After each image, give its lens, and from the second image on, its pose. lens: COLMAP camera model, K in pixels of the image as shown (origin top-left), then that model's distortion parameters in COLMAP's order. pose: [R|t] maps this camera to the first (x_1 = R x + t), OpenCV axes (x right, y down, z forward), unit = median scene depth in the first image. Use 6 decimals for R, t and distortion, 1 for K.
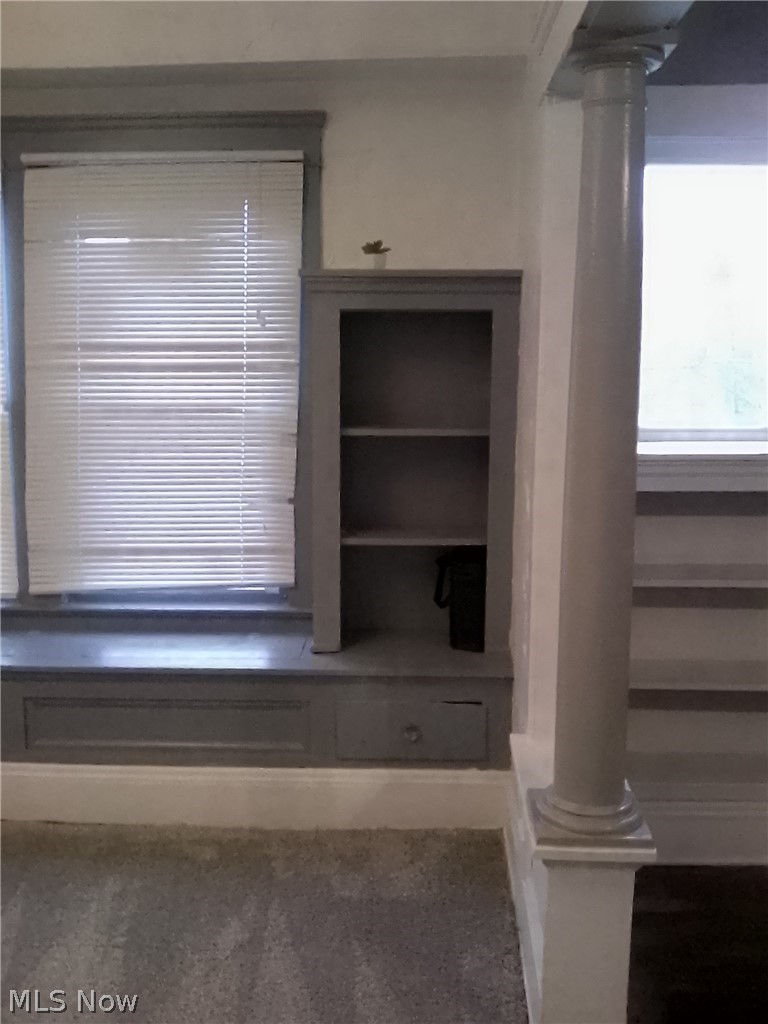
lens RADIAL K [[1052.8, 0, 384.0], [0, 1052.8, 512.0], [0, 0, 1]] dist [0.081600, -0.603268]
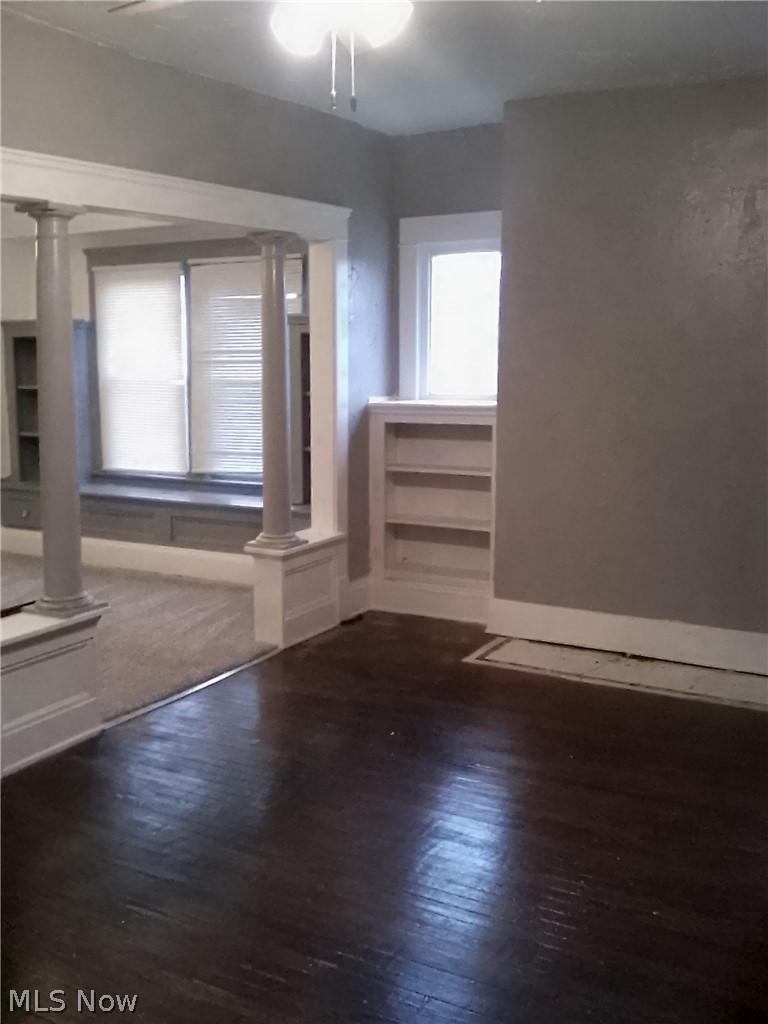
lens RADIAL K [[1052.8, 0, 384.0], [0, 1052.8, 512.0], [0, 0, 1]] dist [0.081600, -0.603268]
pose [[0.872946, 0.069613, -0.482825, 1.013500], [-0.064176, 0.997551, 0.027796, 0.074982], [0.483578, 0.006722, 0.875276, -0.634864]]
